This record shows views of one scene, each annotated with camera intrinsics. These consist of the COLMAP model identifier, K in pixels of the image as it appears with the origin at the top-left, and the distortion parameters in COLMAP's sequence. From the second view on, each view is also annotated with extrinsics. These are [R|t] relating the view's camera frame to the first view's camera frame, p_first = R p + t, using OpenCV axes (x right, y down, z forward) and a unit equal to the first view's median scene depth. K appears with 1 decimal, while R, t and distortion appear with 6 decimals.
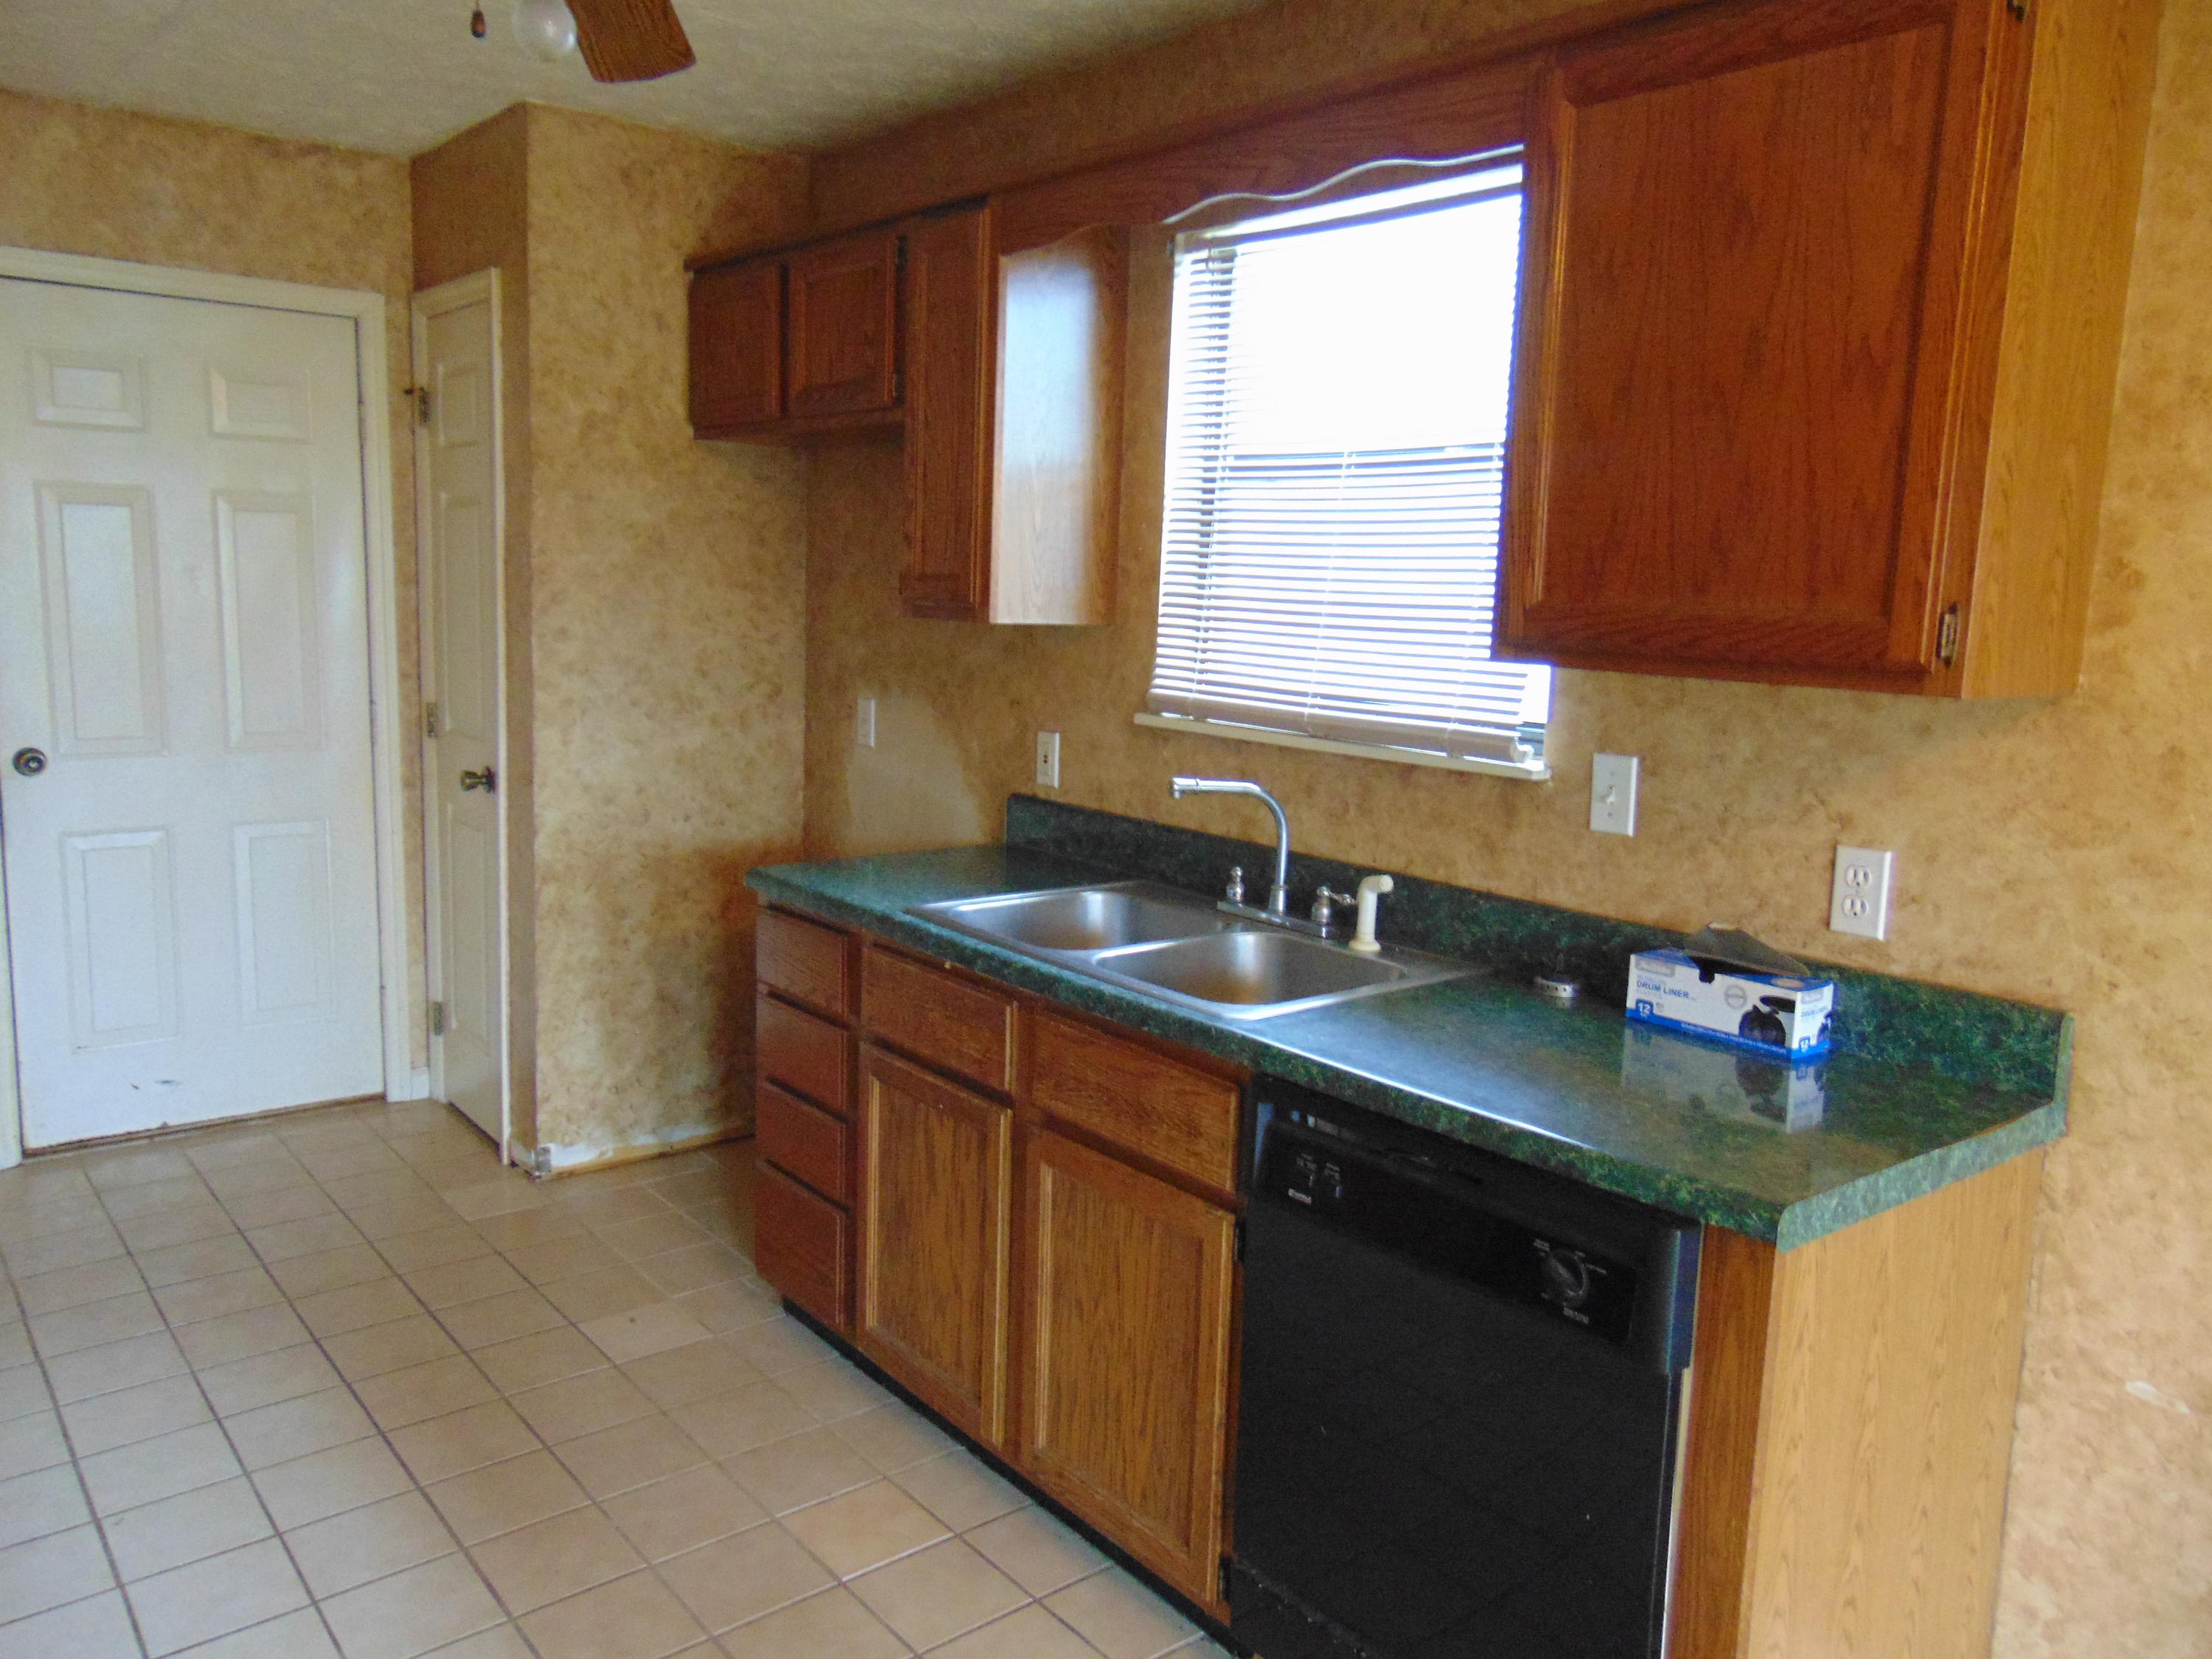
lens RADIAL K [[1663.5, 0, 1098.4], [0, 1663.5, 823.6], [0, 0, 1]] dist [-0.026158, 0.057917]
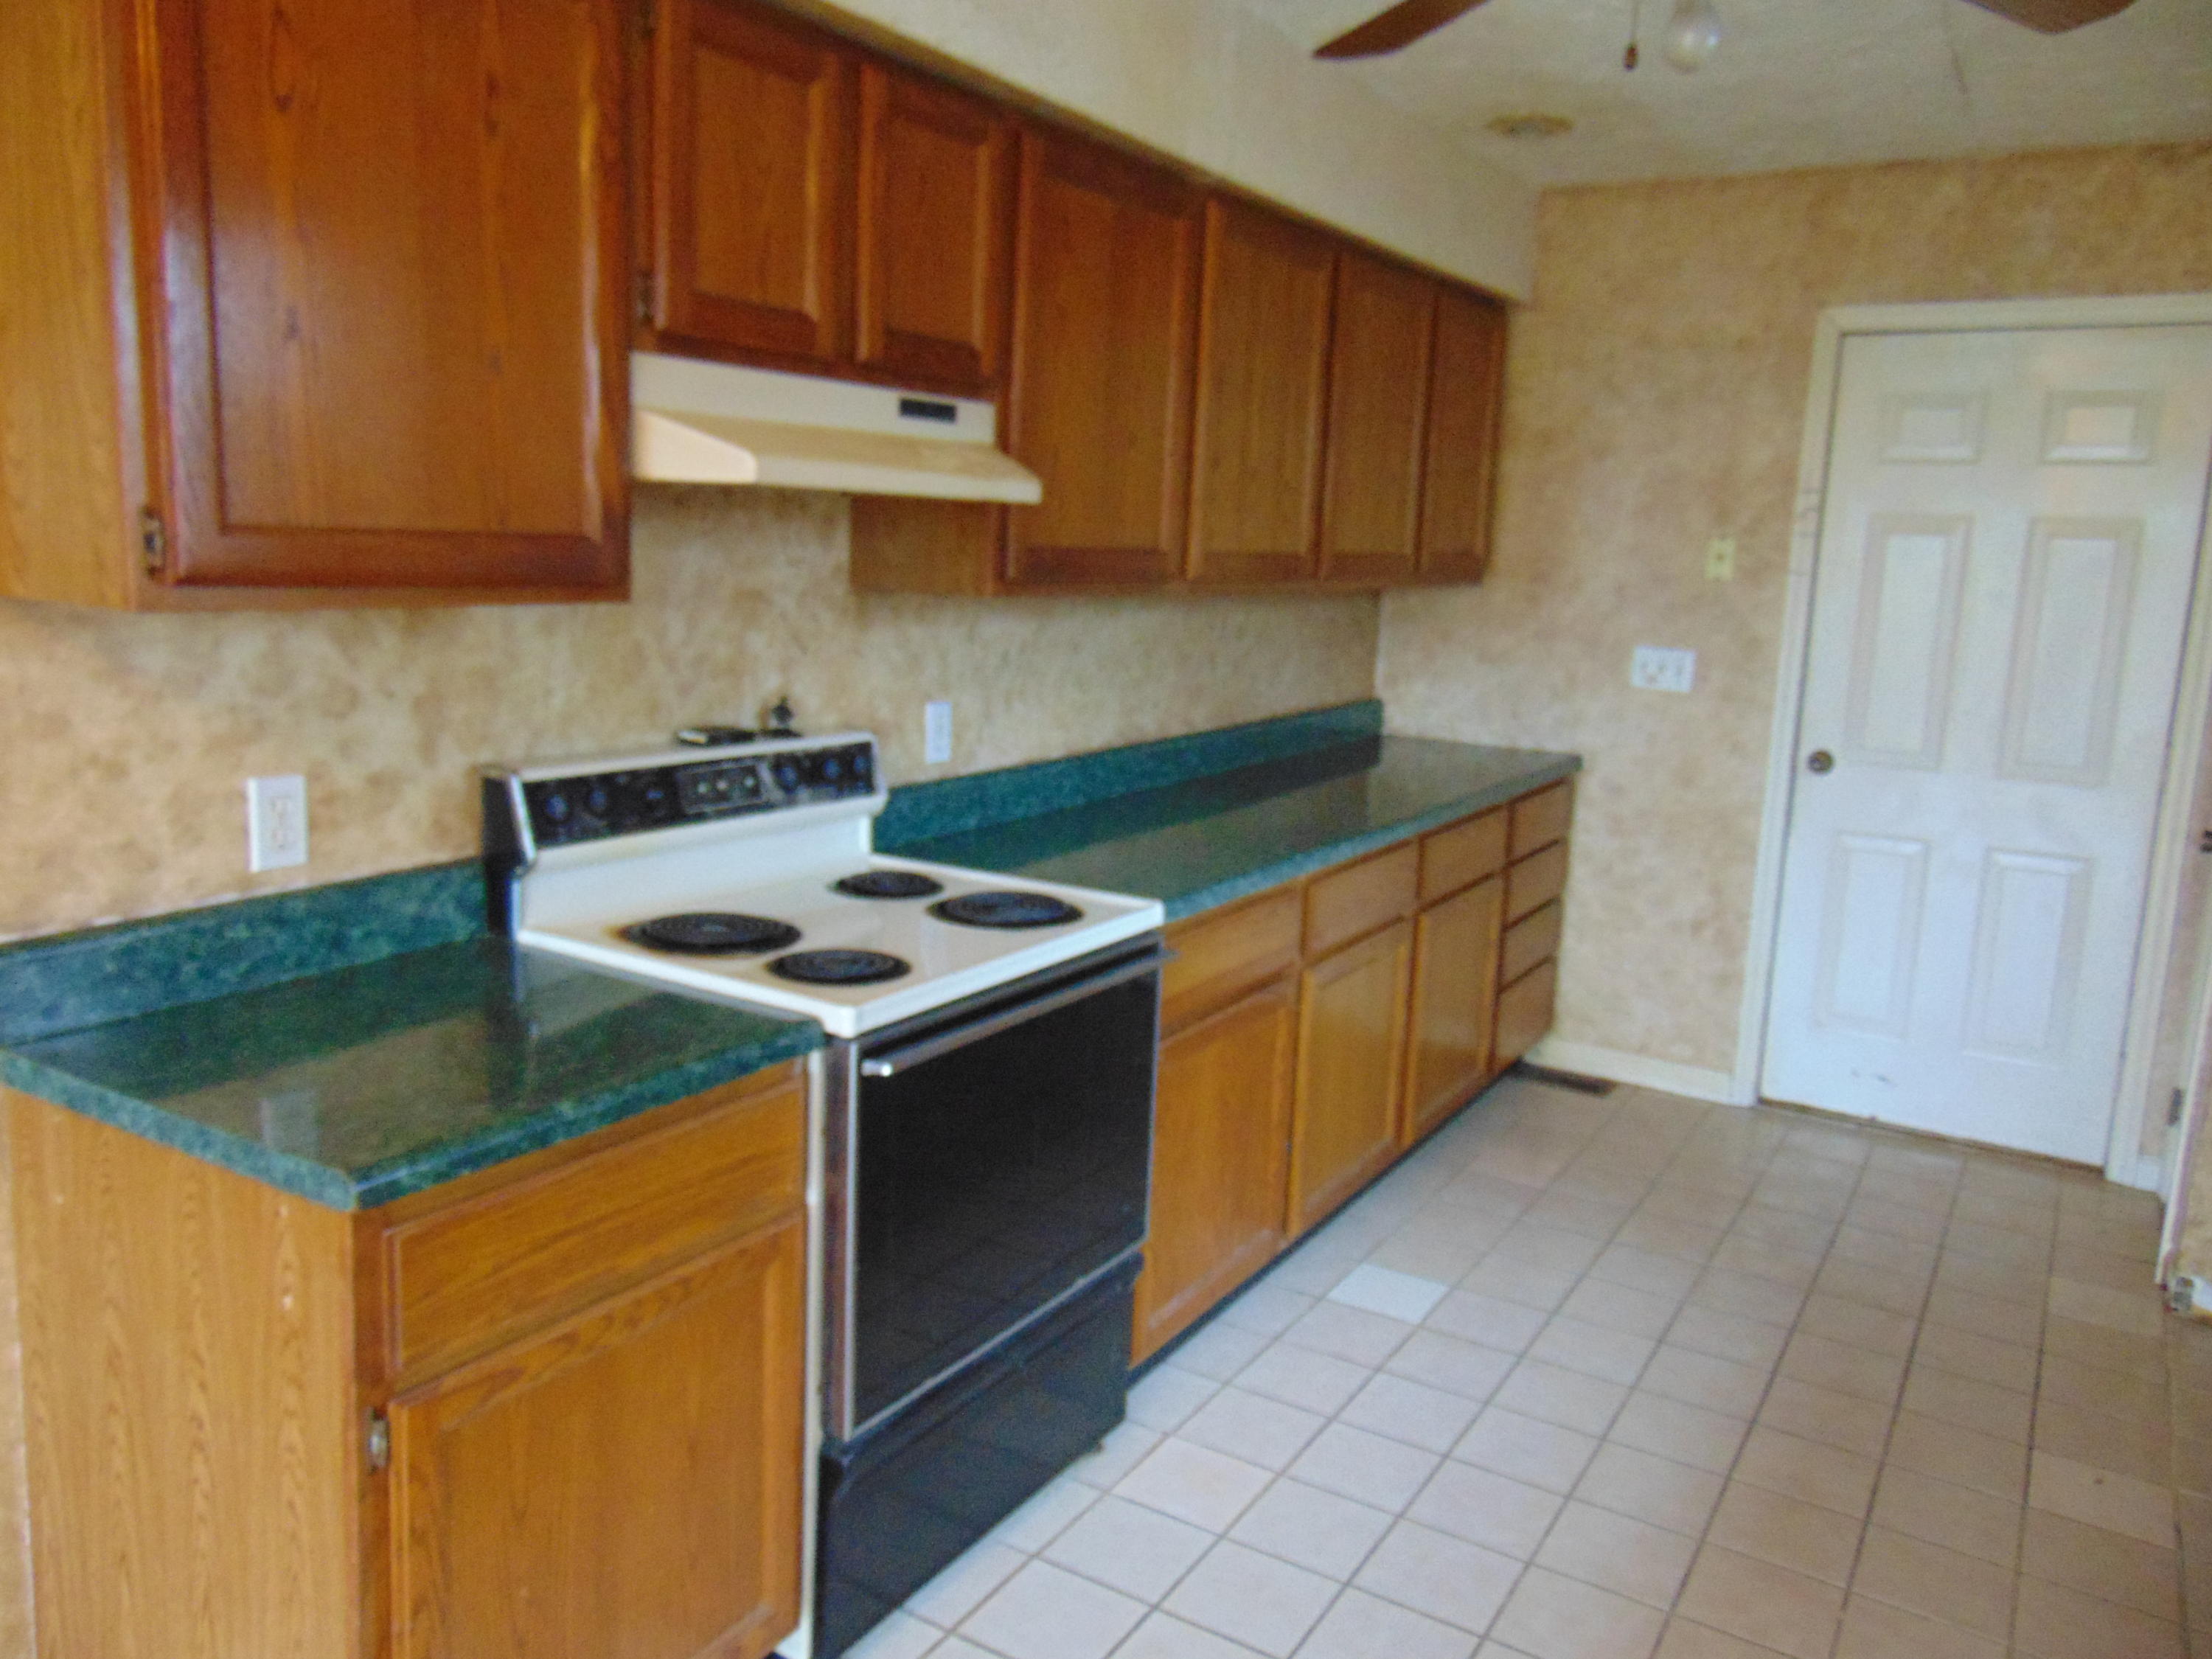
lens RADIAL K [[1663.5, 0, 1101.6], [0, 1663.5, 822.6], [0, 0, 1]] dist [-0.026158, 0.057917]
pose [[0.334553, 0.147771, -0.930719, 0.243238], [-0.173983, 0.980337, 0.093109, -0.016420], [0.926177, 0.130779, 0.353684, 0.155494]]
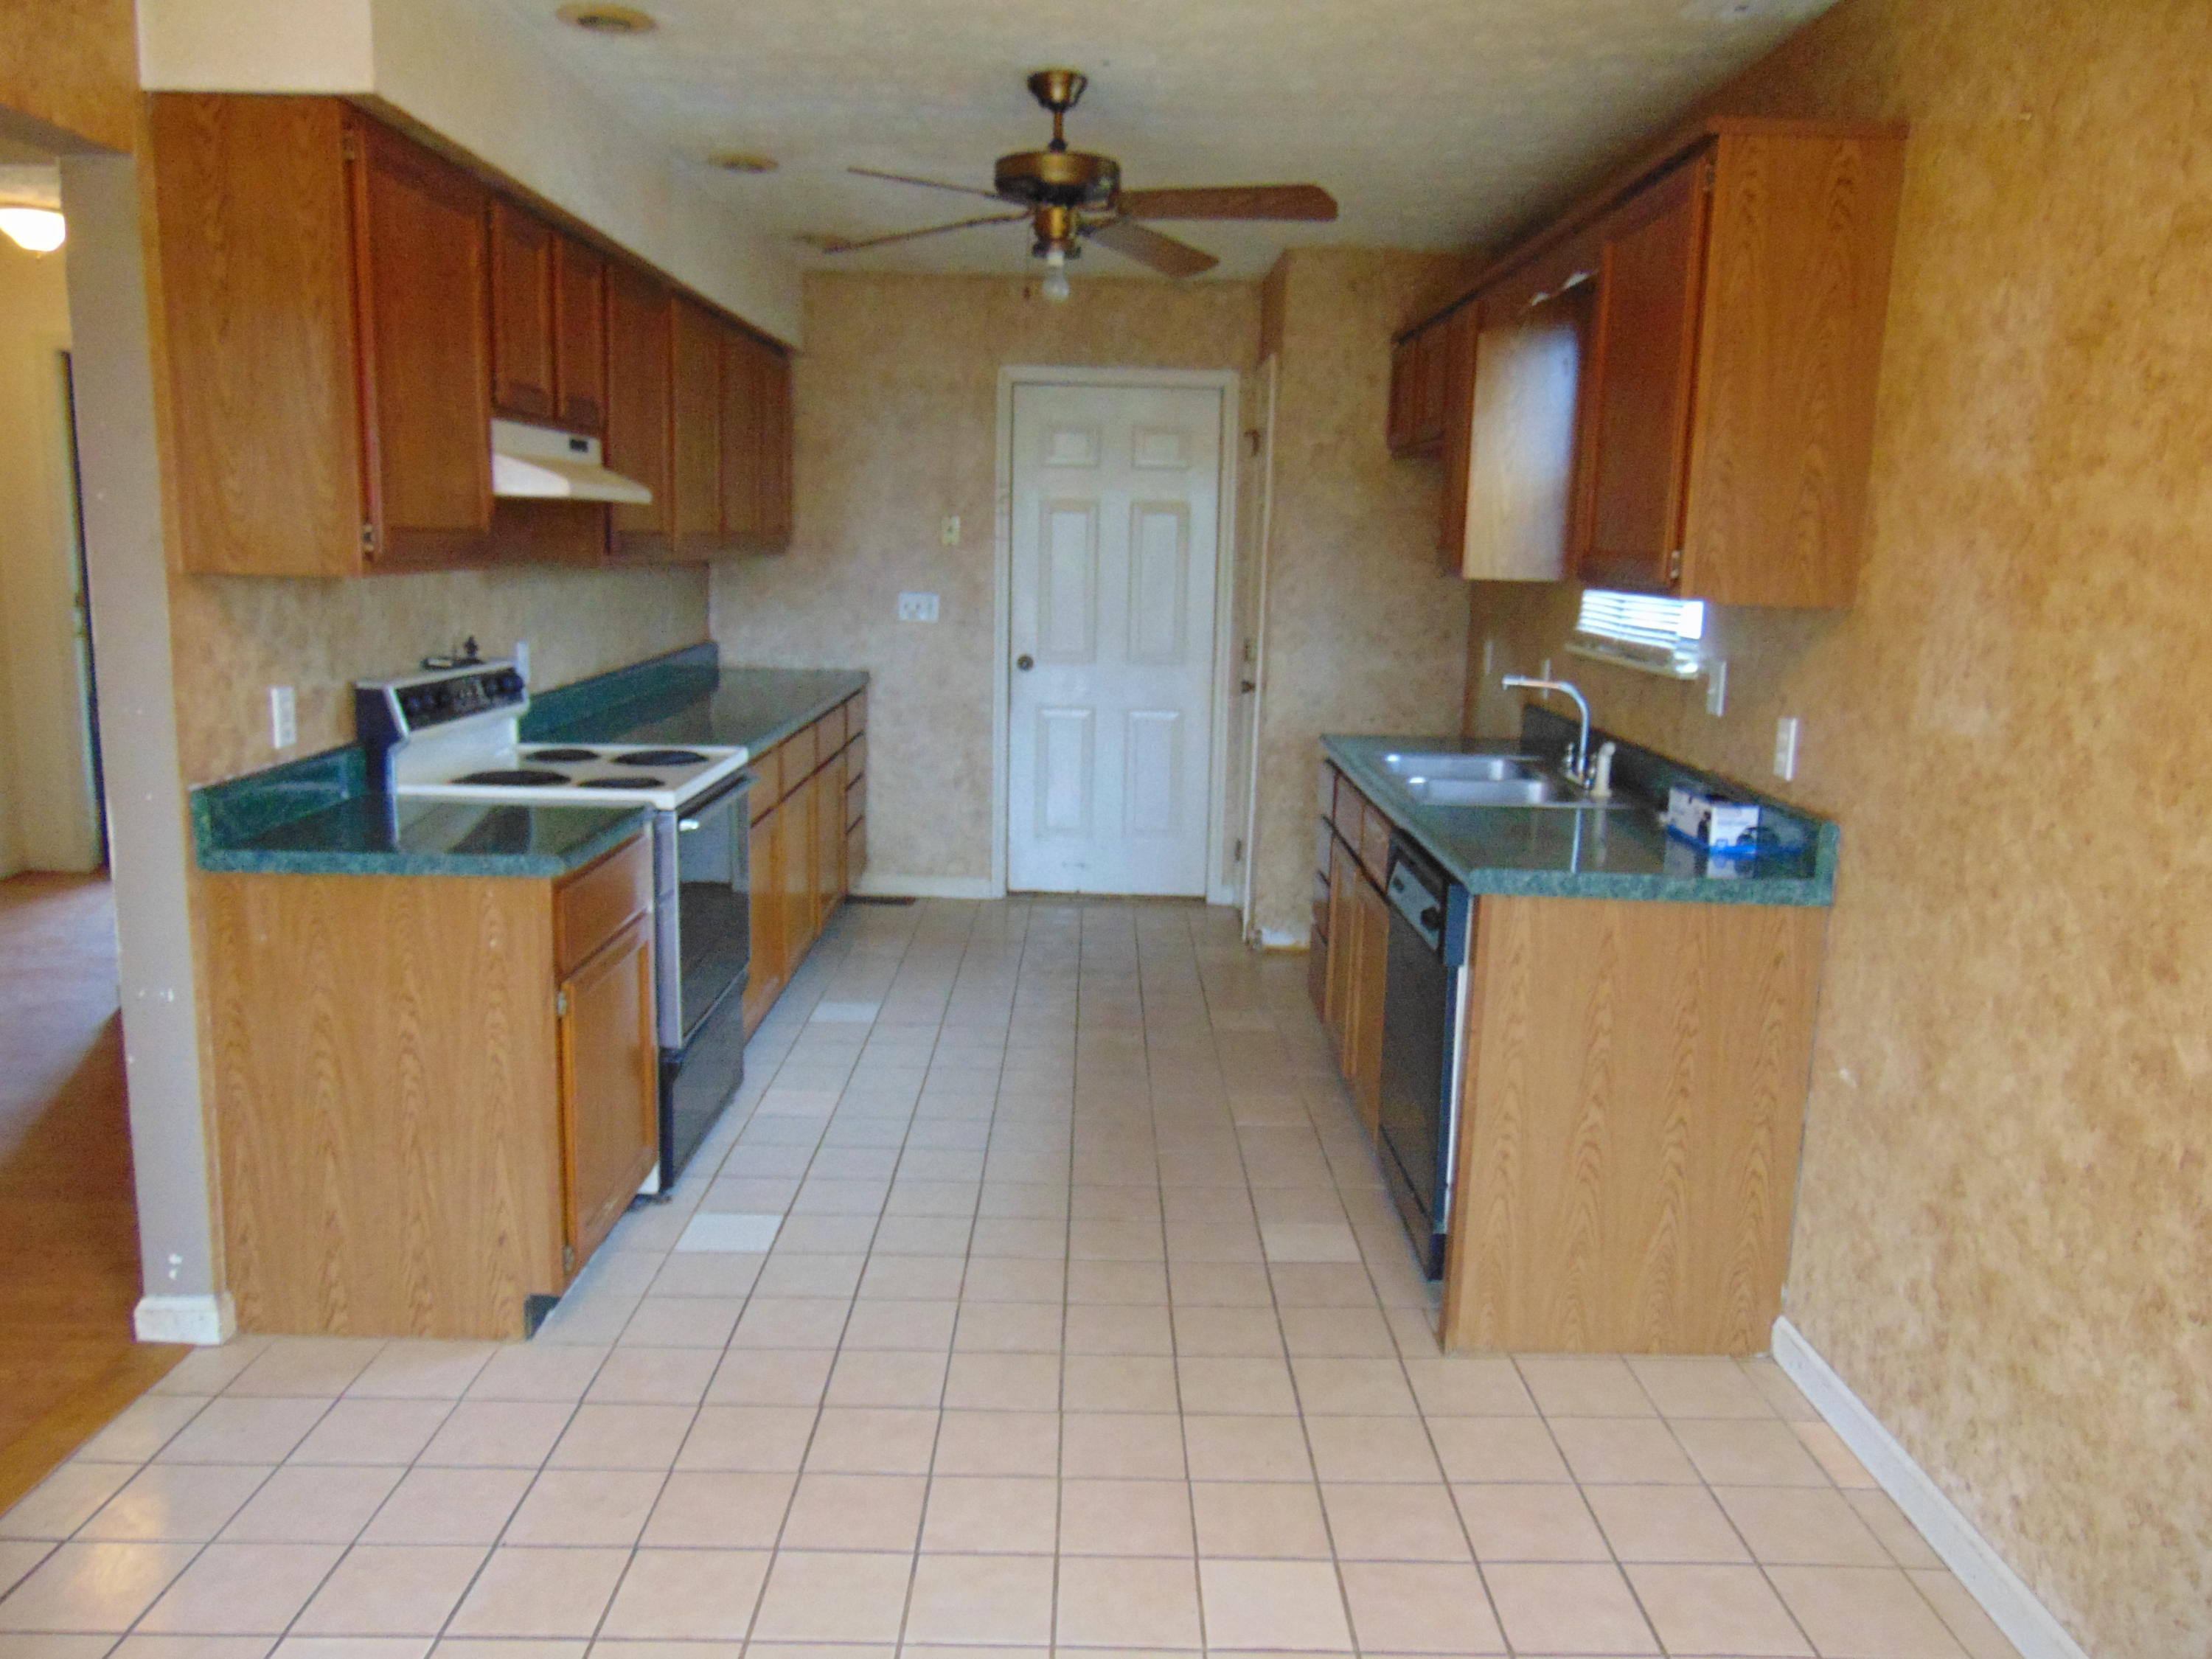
lens RADIAL K [[1663.5, 0, 1103.3], [0, 1663.5, 818.2], [0, 0, 1]] dist [-0.026158, 0.057917]
pose [[0.779237, 0.092660, -0.619842, 0.492506], [-0.095424, 0.995021, 0.028783, 0.064768], [0.619422, 0.036719, 0.784199, -0.286049]]
